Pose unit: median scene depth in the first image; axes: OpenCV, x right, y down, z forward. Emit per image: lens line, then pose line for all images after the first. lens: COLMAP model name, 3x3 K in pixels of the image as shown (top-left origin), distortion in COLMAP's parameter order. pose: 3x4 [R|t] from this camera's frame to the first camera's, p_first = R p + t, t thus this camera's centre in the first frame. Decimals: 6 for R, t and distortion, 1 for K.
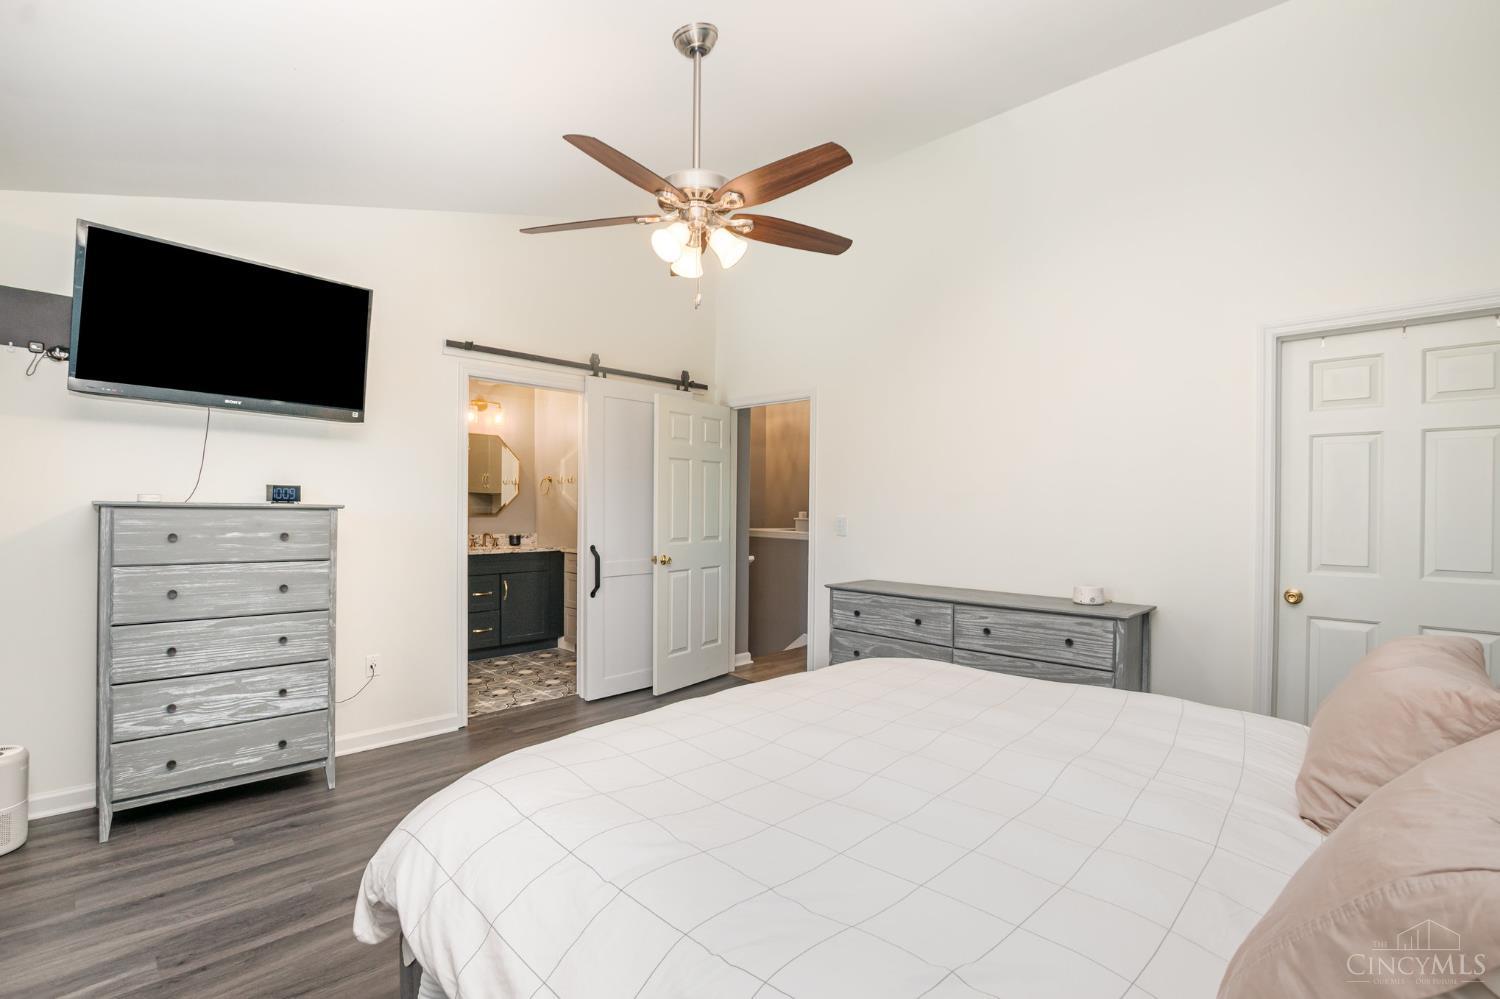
lens RADIAL K [[704.9, 0, 747.7], [0, 704.9, 504.6], [0, 0, 1]] dist [-0.029053, 0.004739]
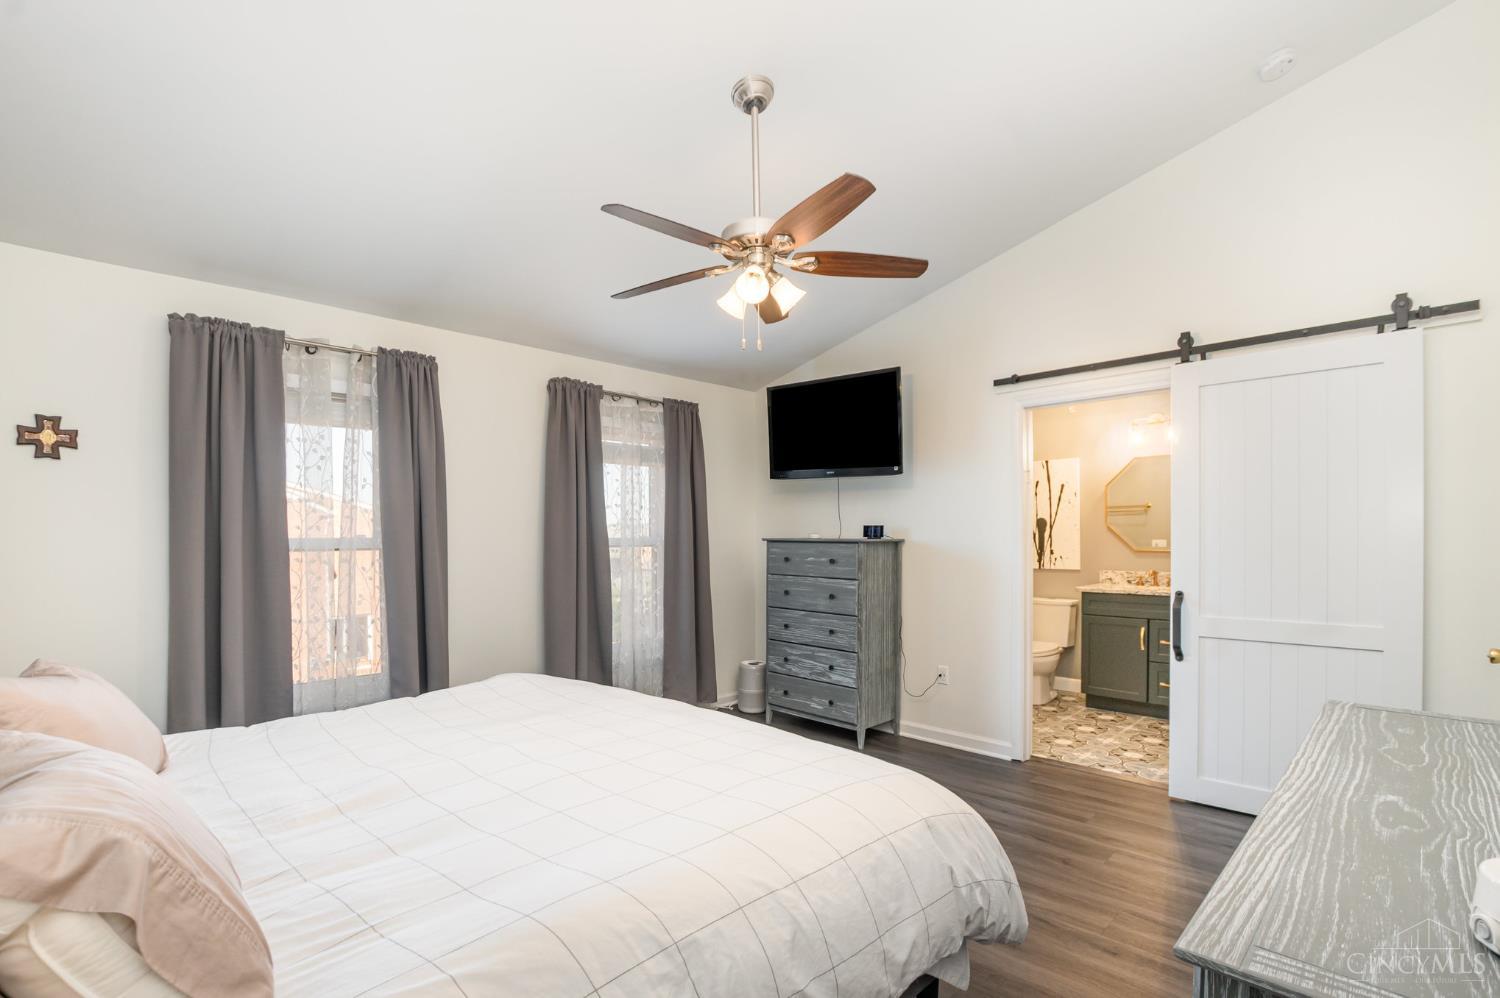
lens RADIAL K [[704.9, 0, 737.0], [0, 704.9, 537.0], [0, 0, 1]] dist [-0.029053, 0.004739]
pose [[-0.041285, -0.008678, -0.999110, 0.803604], [0.006067, 0.999942, -0.008936, 0.006320], [0.999129, -0.006431, -0.041230, 0.843798]]
